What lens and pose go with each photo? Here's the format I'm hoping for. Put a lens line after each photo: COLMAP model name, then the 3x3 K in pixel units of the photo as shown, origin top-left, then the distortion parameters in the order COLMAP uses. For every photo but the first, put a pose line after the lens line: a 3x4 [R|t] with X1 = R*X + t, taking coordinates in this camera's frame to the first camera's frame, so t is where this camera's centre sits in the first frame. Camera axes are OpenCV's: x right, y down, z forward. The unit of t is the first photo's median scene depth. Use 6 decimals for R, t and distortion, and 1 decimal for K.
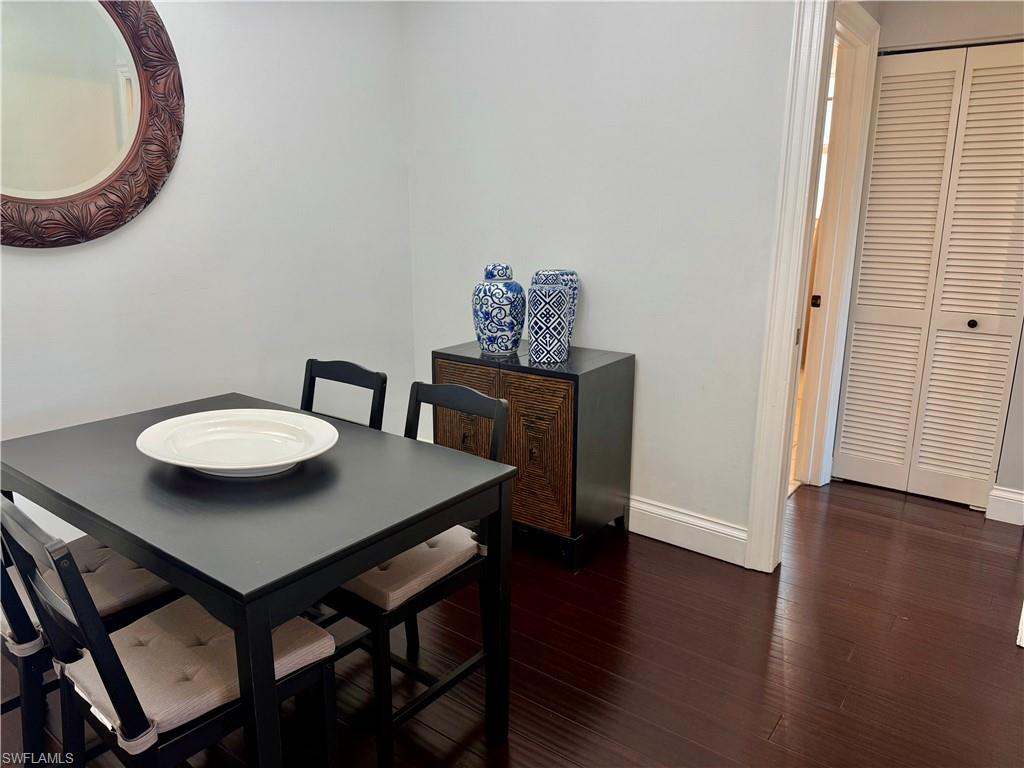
lens RADIAL K [[721.2, 0, 512.0], [0, 721.2, 384.0], [0, 0, 1]] dist [0.042599, -0.056834]
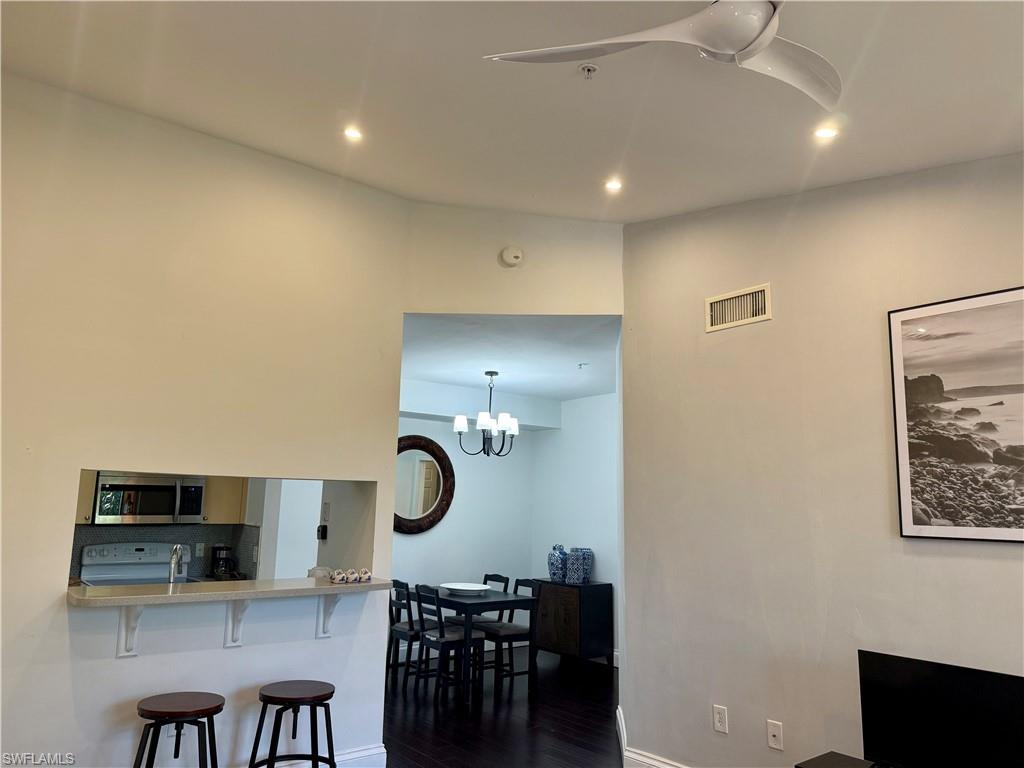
lens RADIAL K [[721.2, 0, 512.0], [0, 721.2, 384.0], [0, 0, 1]] dist [0.042599, -0.056834]
pose [[0.975041, -0.018262, -0.221274, 0.409214], [-0.069055, 0.922239, -0.380404, 0.305747], [0.211014, 0.386189, 0.897959, -1.605094]]
